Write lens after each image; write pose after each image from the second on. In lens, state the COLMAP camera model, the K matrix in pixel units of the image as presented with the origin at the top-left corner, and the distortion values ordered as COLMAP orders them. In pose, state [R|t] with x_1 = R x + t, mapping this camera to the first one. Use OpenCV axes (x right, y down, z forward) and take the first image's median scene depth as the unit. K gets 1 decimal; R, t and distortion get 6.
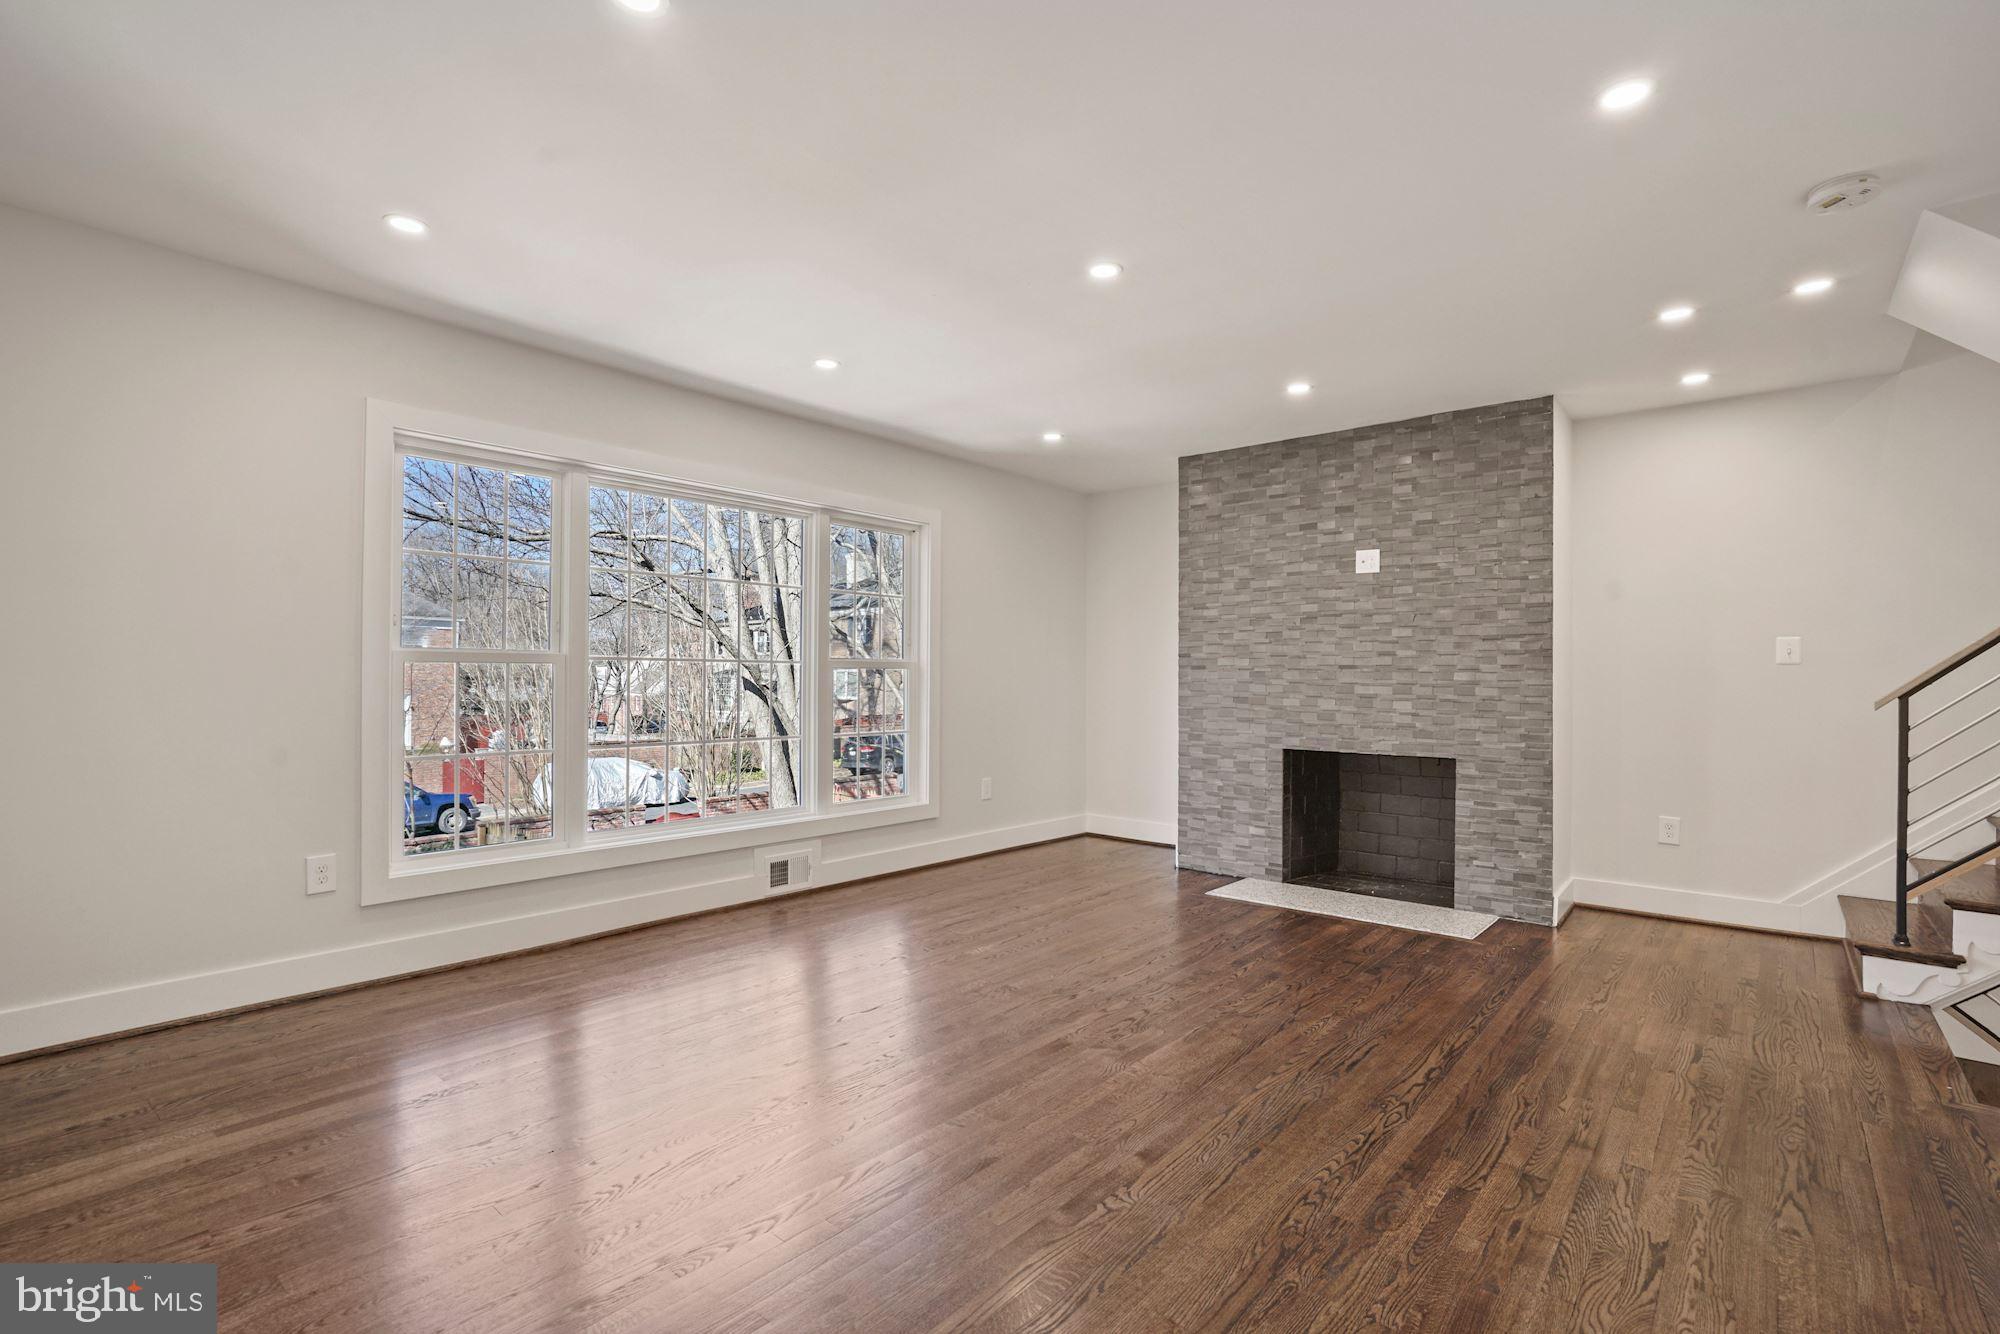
lens RADIAL K [[912.2, 0, 1000.0], [0, 912.2, 667.0], [0, 0, 1]] dist [-0.041895, 0.027334]
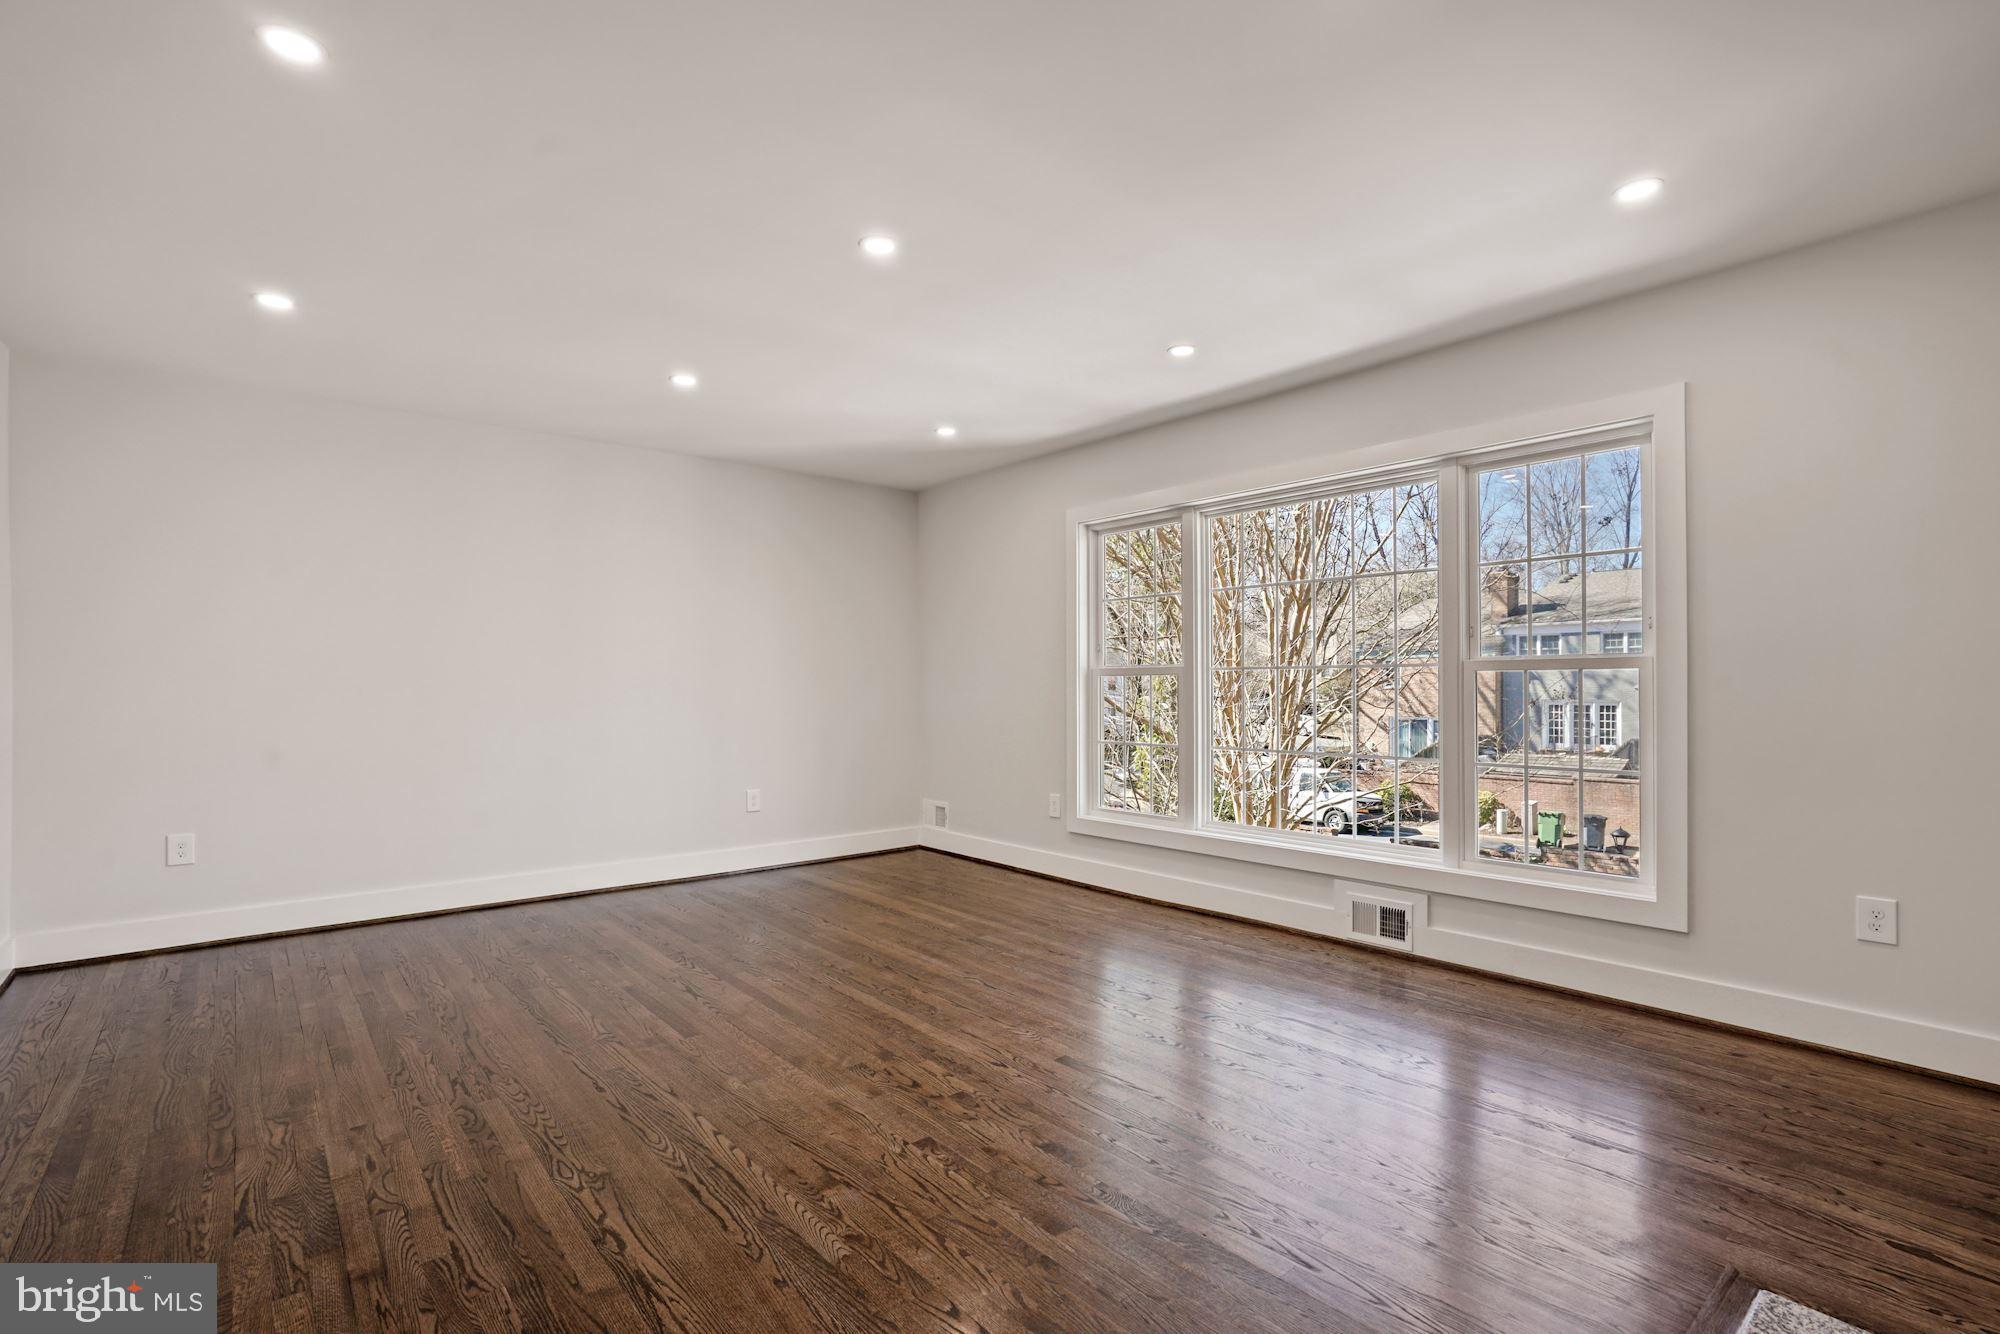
lens RADIAL K [[916.5, 0, 997.6], [0, 916.5, 671.1], [0, 0, 1]] dist [-0.040811, 0.026021]
pose [[-0.155027, -0.019099, -0.987726, 0.631856], [0.010748, 0.999721, -0.021018, 0.012711], [0.987852, -0.013874, -0.154778, 0.782178]]
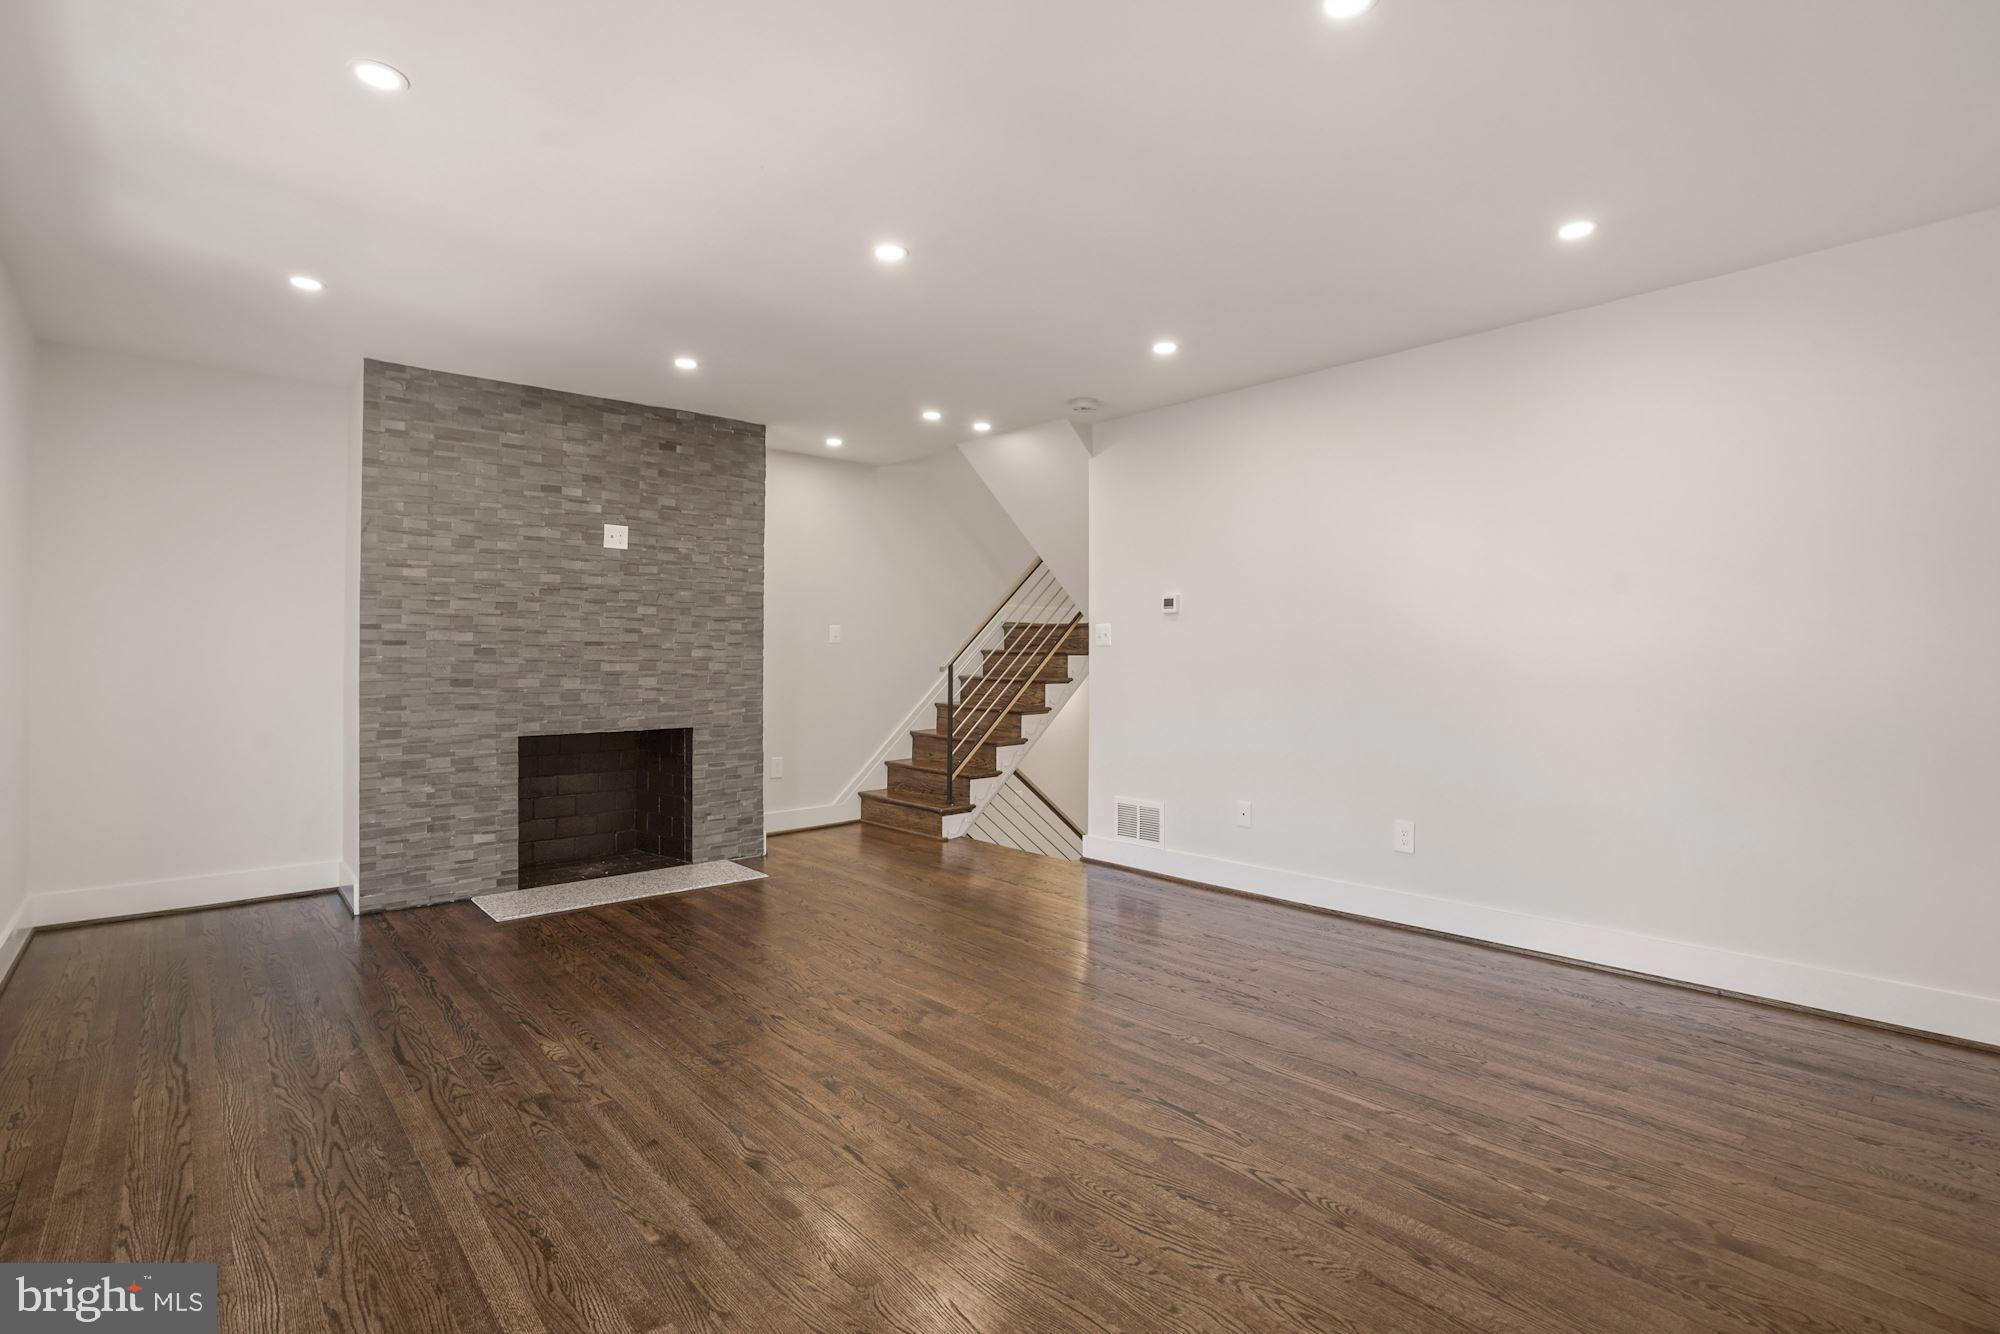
lens RADIAL K [[933.6, 0, 995.3], [0, 933.6, 629.4], [0, 0, 1]] dist [-0.046014, -0.000010]
pose [[0.142060, 0.018275, 0.989689, -0.536610], [-0.007538, 0.999821, -0.017380, -0.001266], [-0.989829, -0.004992, 0.142172, 0.450113]]
